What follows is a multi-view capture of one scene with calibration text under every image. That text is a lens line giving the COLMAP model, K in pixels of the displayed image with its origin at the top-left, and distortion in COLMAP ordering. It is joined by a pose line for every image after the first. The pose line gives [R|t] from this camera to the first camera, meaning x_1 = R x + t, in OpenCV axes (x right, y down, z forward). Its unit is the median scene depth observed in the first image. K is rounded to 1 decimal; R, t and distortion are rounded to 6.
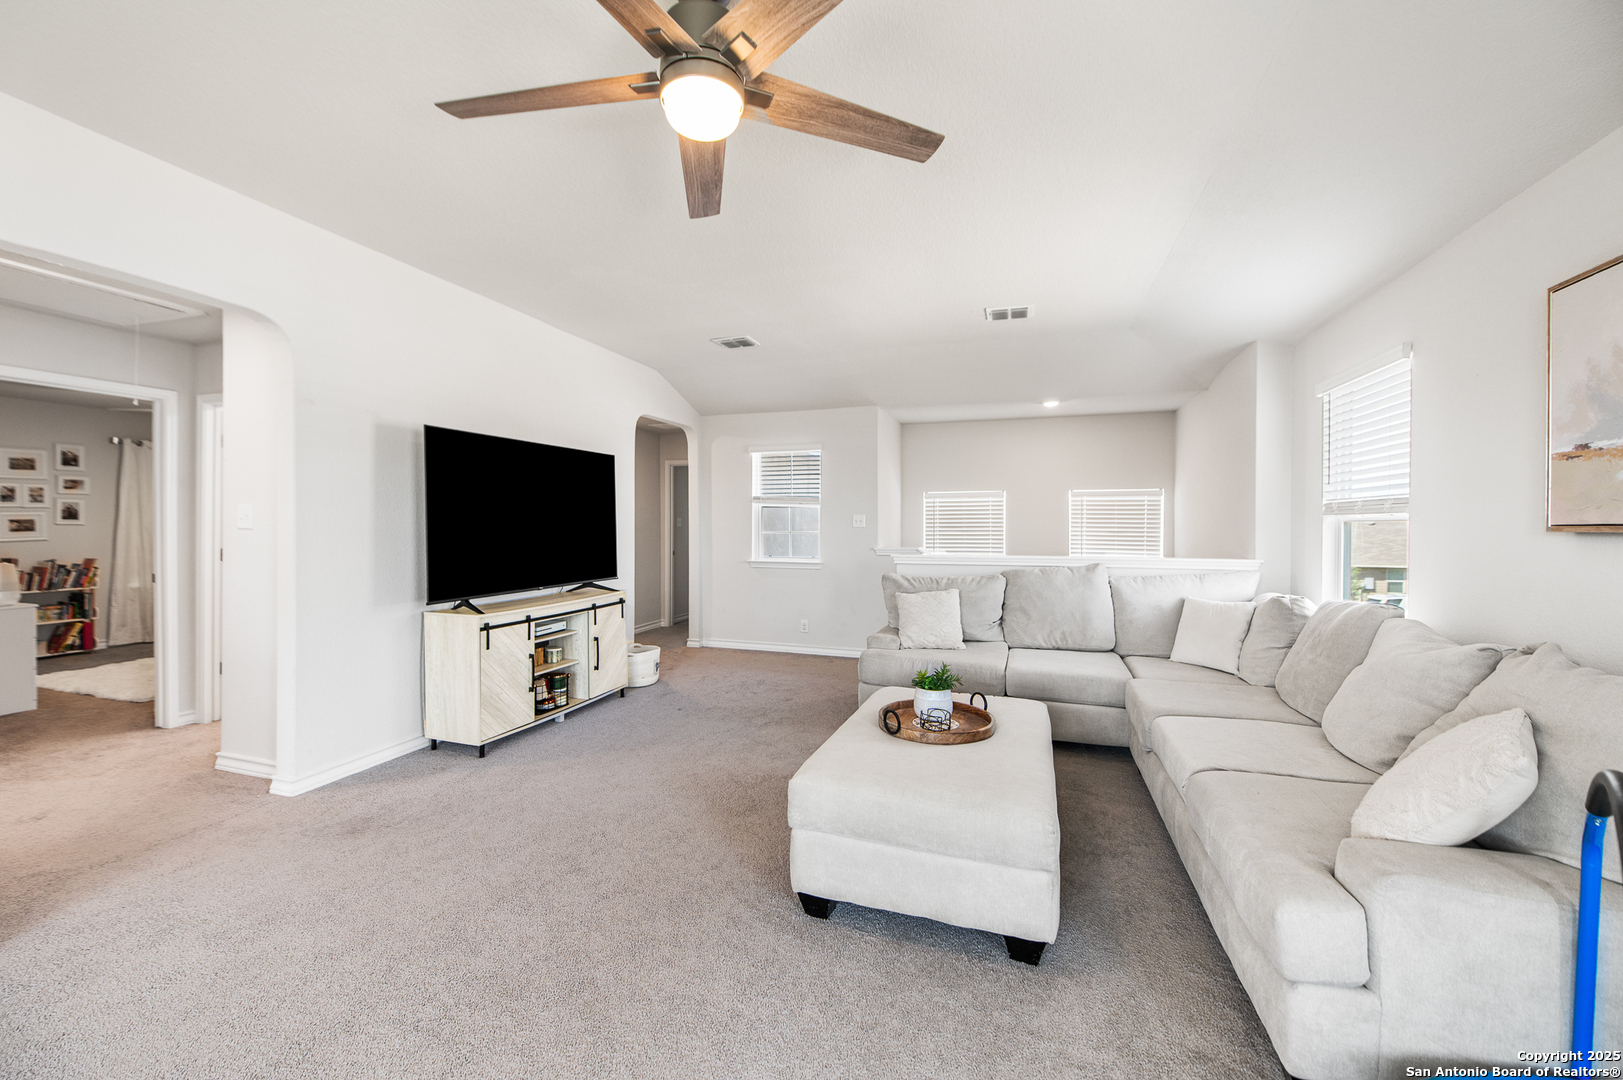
lens RADIAL K [[639.0, 0, 806.2], [0, 639.0, 532.8], [0, 0, 1]] dist [-0.004461, -0.000220]
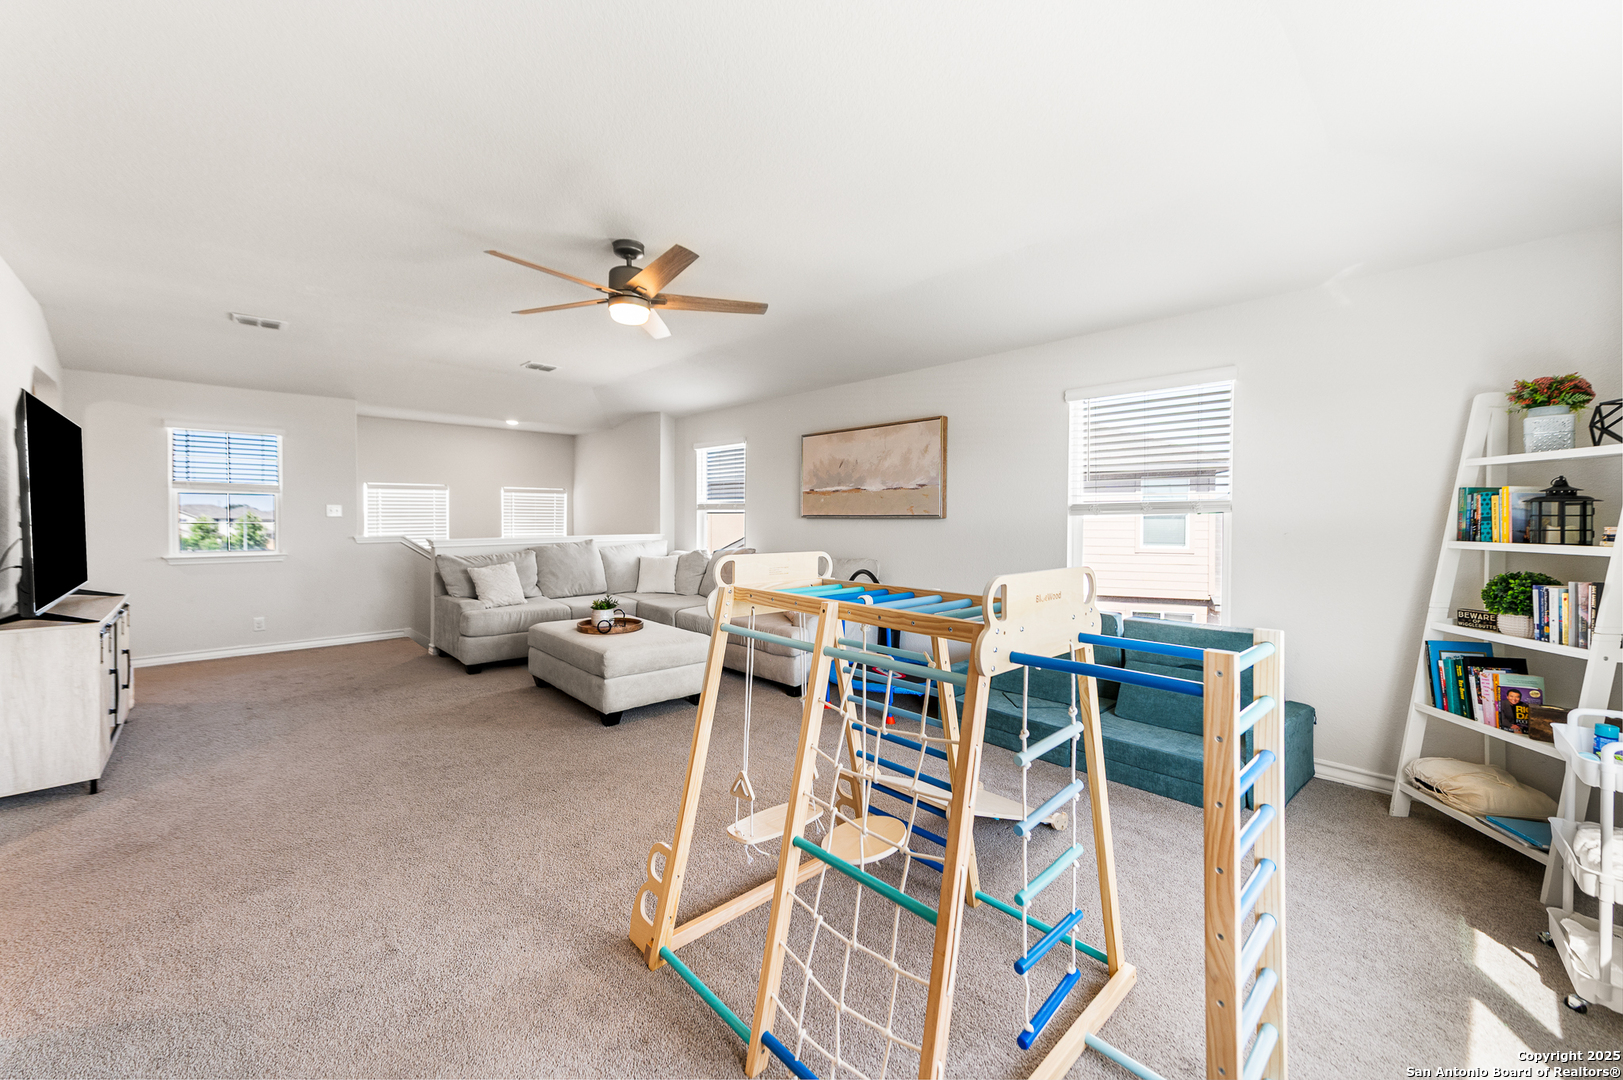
lens RADIAL K [[639.0, 0, 801.1], [0, 639.0, 523.7], [0, 0, 1]] dist [-0.004461, -0.000220]
pose [[0.454564, -0.010279, 0.890655, -0.704918], [0.009766, 0.999931, 0.006556, 0.004395], [-0.890660, 0.005718, 0.454633, -0.168906]]
